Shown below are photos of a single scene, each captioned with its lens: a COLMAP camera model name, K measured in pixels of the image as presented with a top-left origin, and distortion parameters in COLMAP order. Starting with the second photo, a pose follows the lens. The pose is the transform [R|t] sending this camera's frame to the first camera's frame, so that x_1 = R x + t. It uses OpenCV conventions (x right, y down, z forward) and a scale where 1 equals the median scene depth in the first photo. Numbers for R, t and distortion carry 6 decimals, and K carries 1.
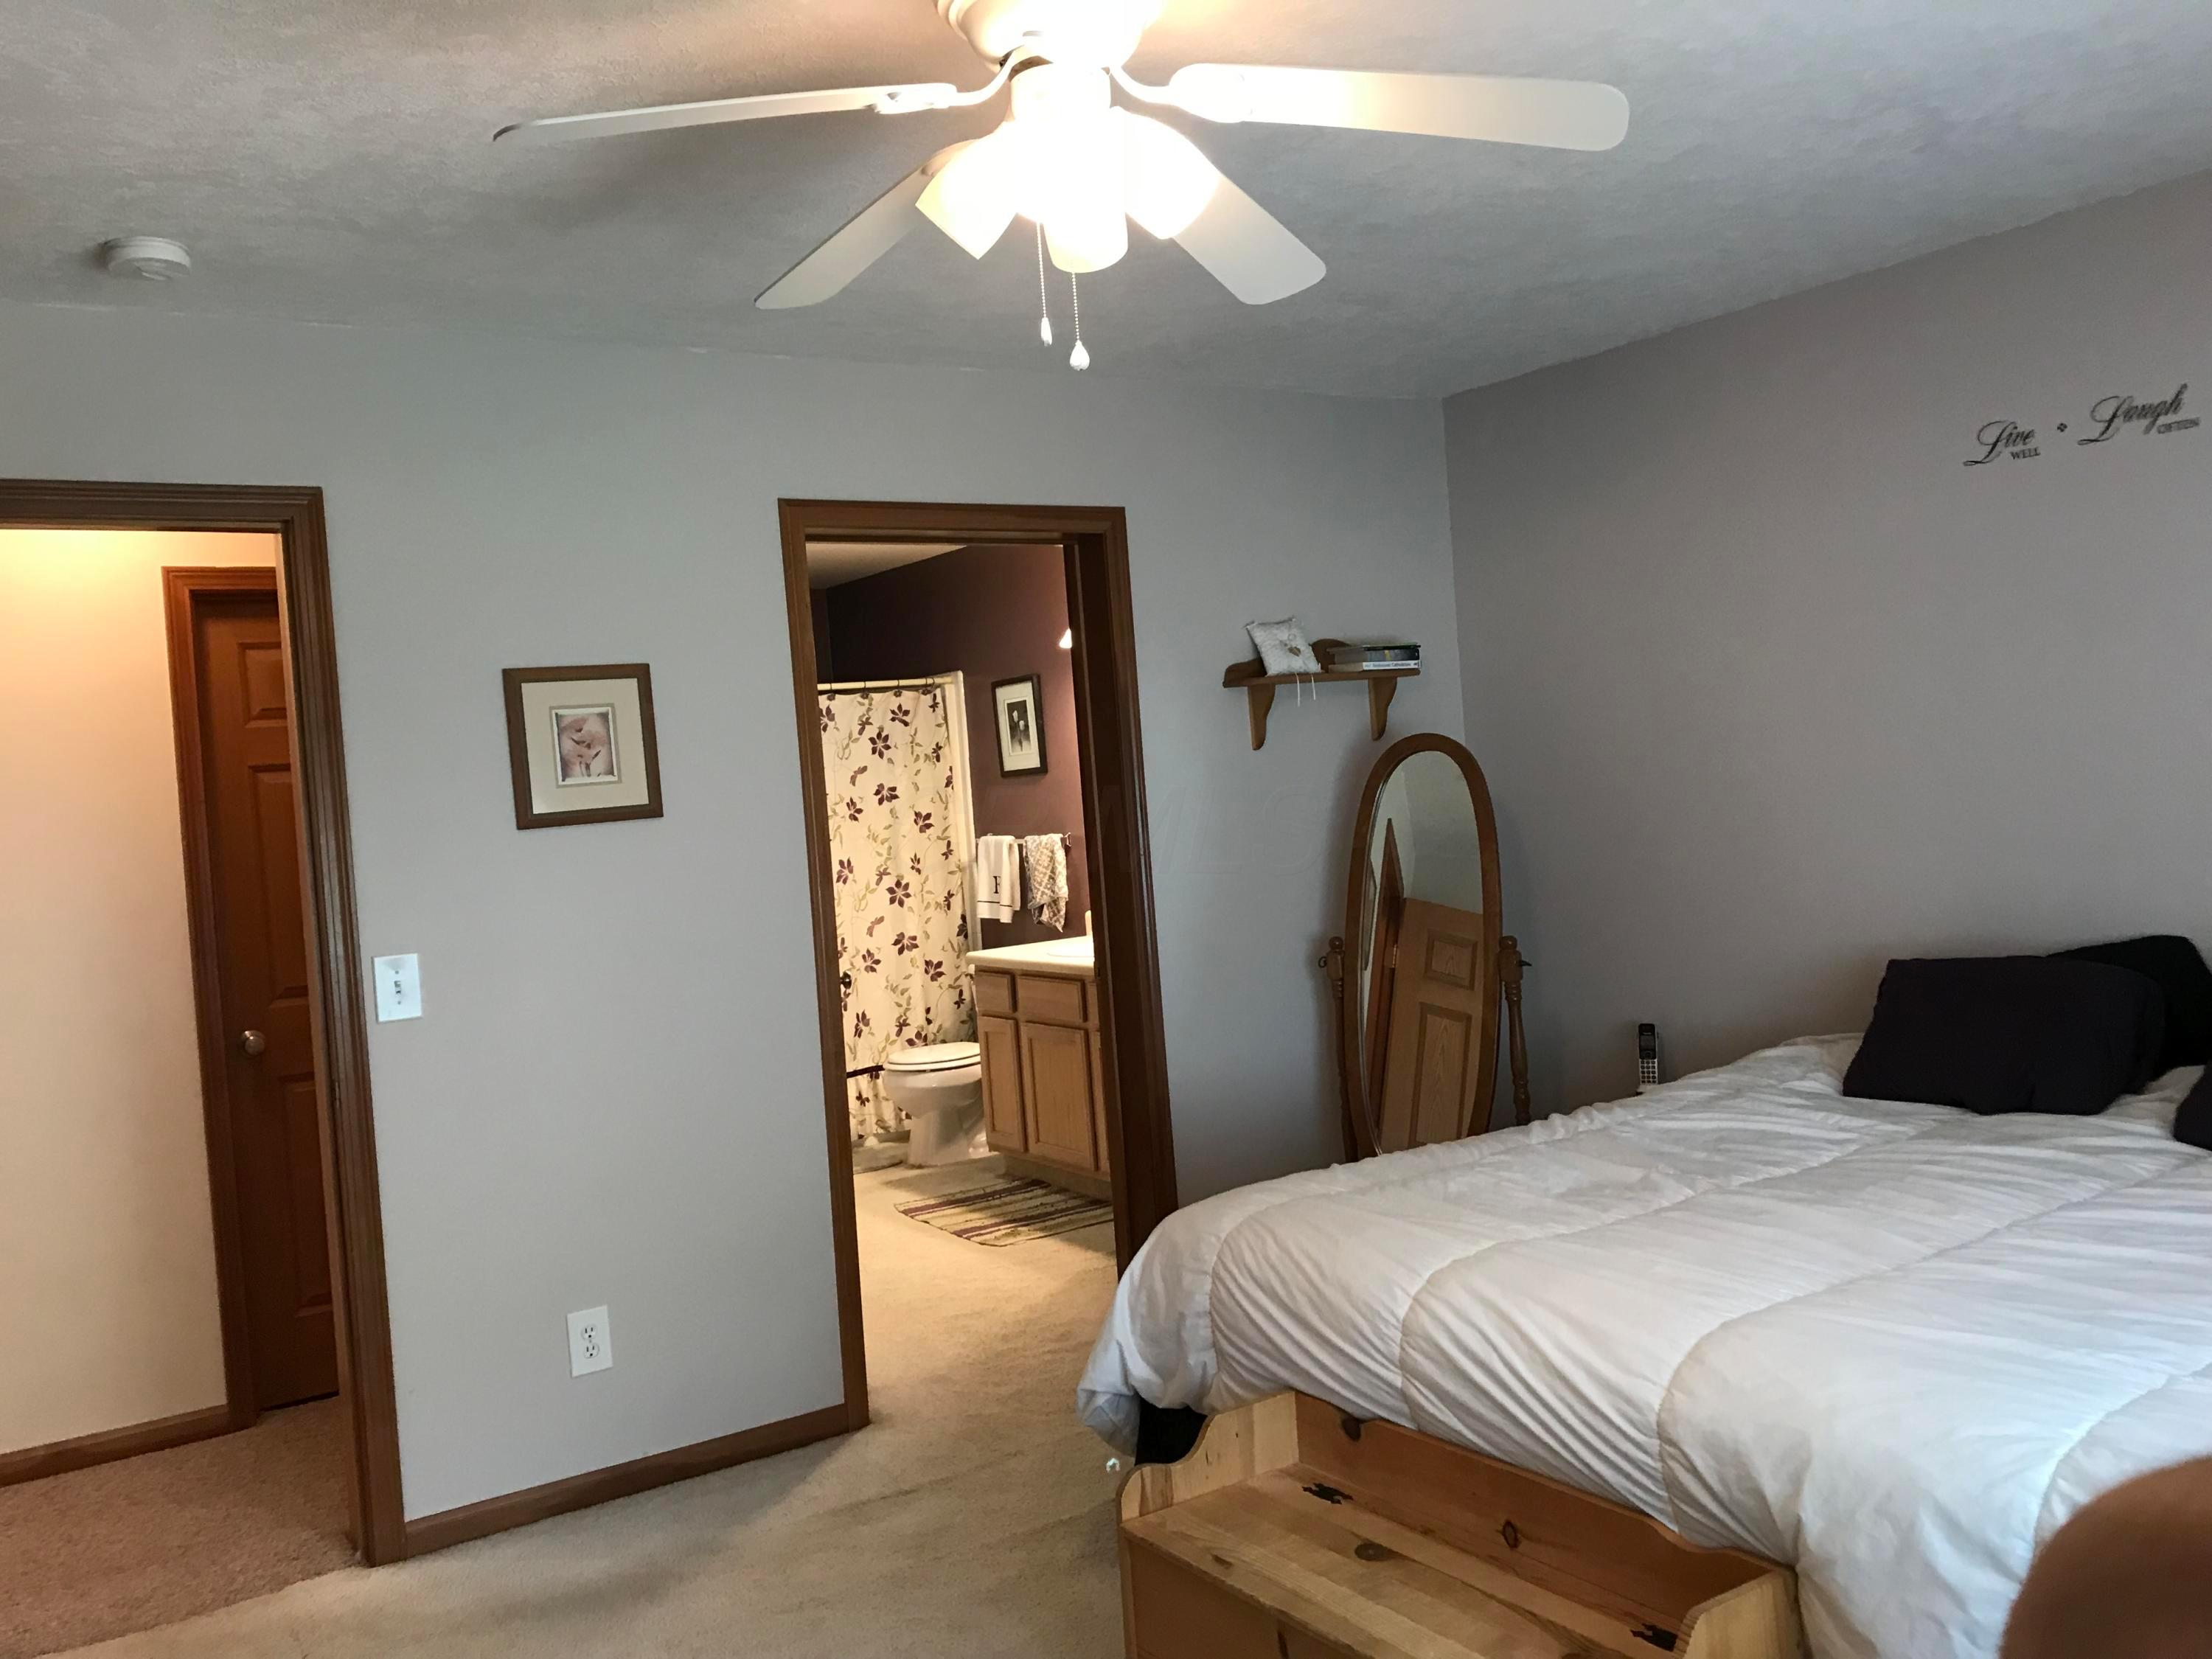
lens RADIAL K [[1878.7, 0, 1116.6], [0, 1878.7, 784.6], [0, 0, 1]] dist [0.082276, -0.101876]
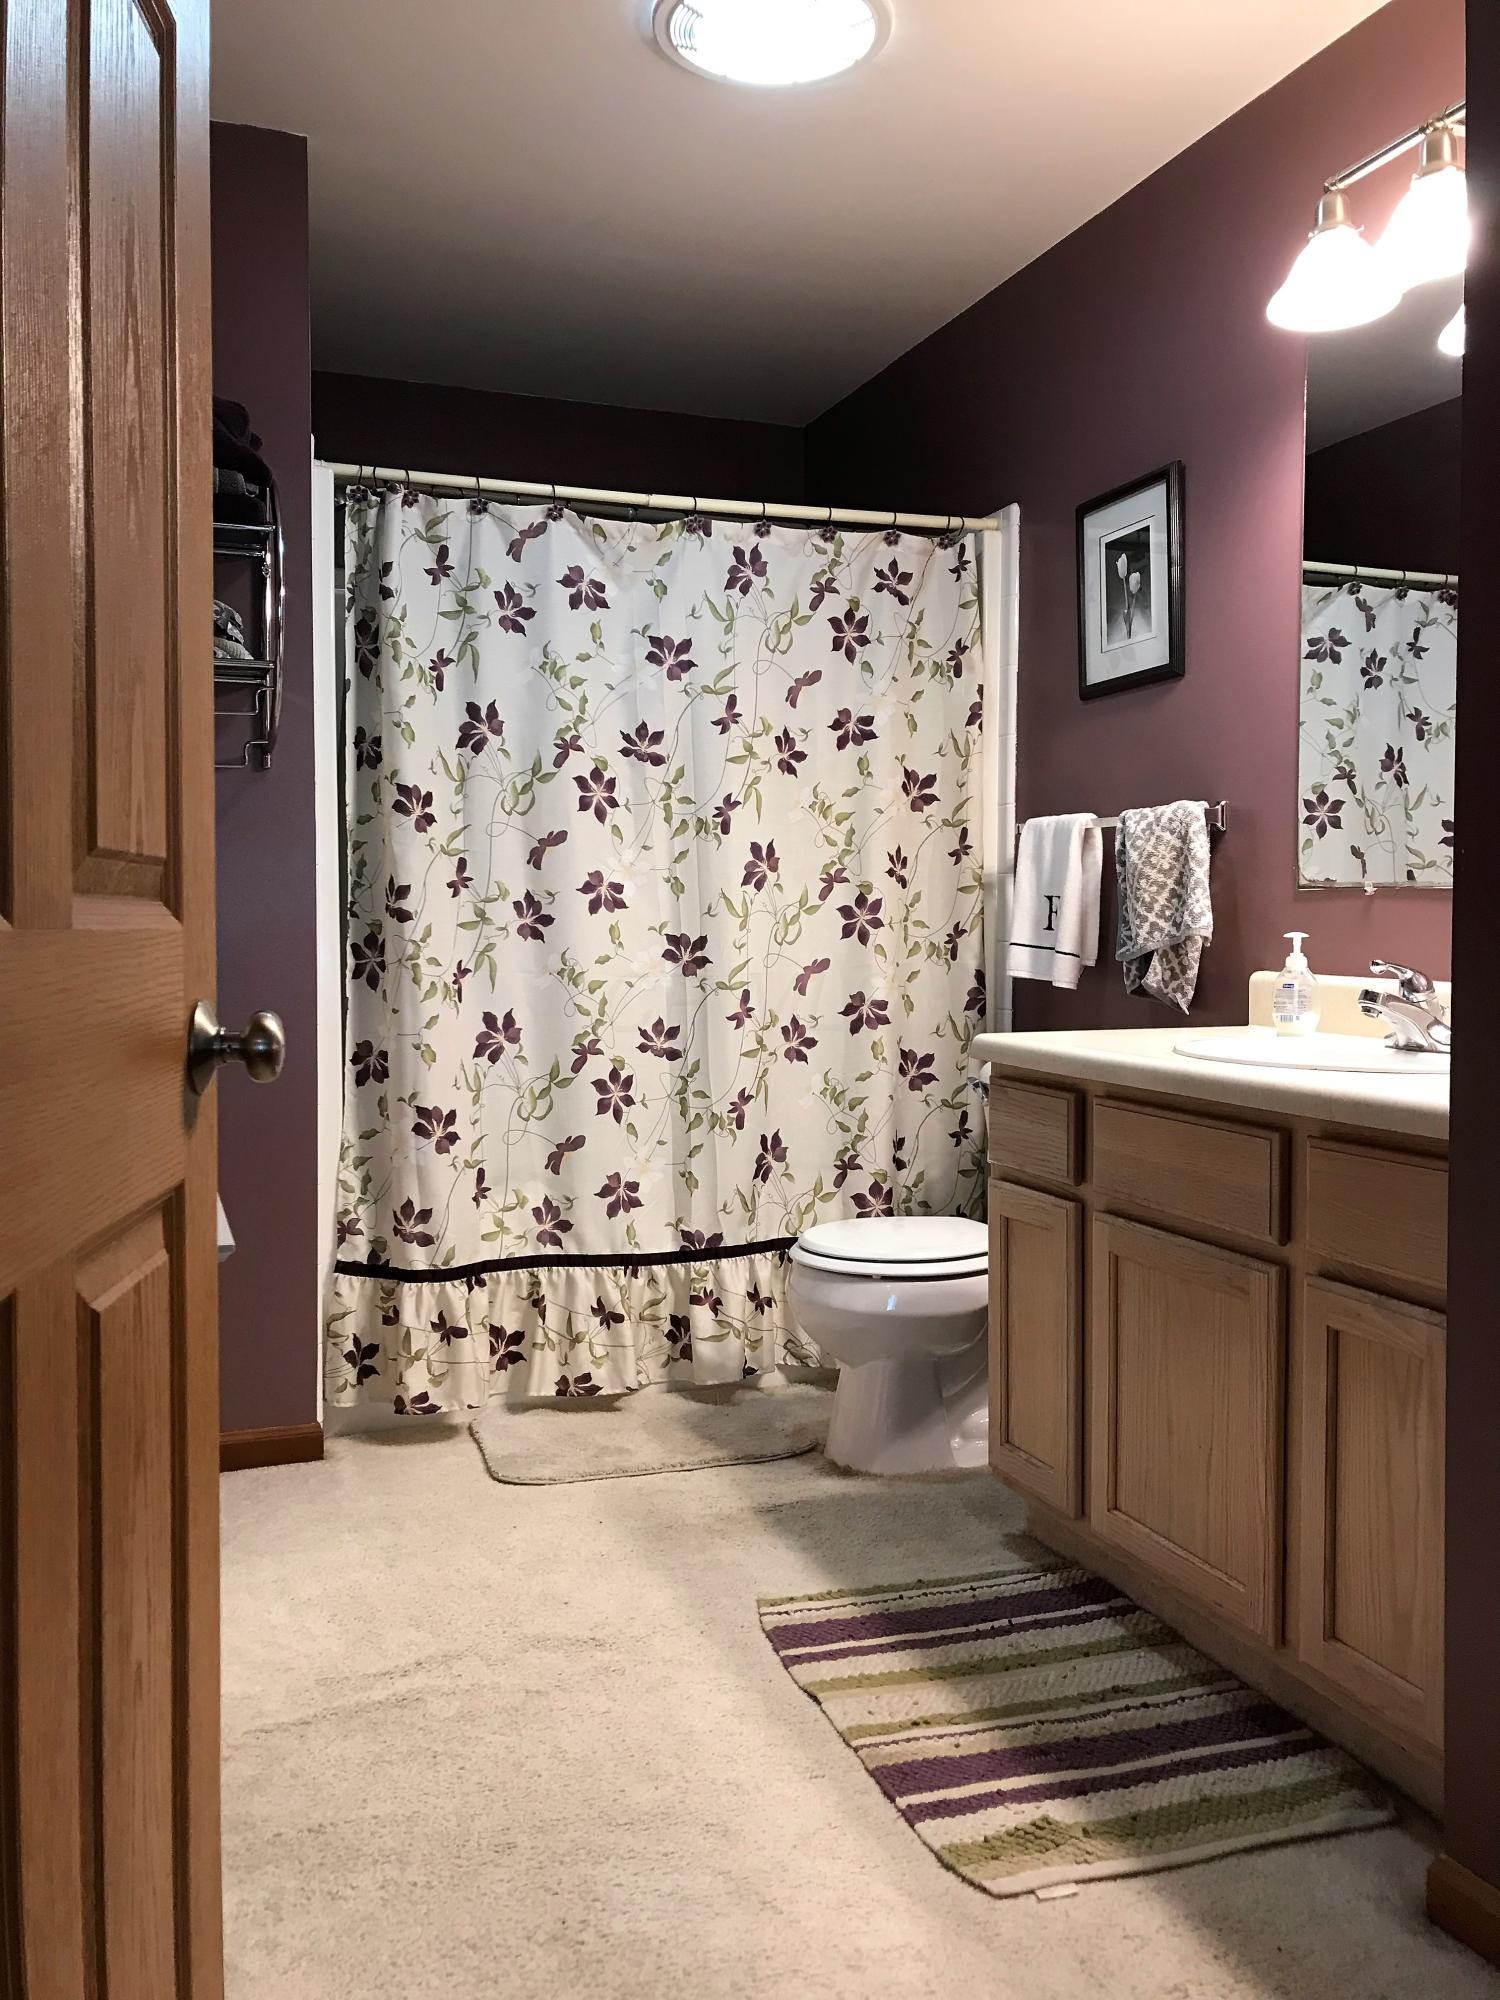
lens RADIAL K [[1669.3, 0, 762.9], [0, 1669.3, 961.0], [0, 0, 1]] dist [0.162711, -0.300141]
pose [[0.971818, 0.085120, -0.219827, -0.038457], [-0.079221, 0.996224, 0.035531, 0.055548], [0.222022, -0.017114, 0.974892, 0.538683]]
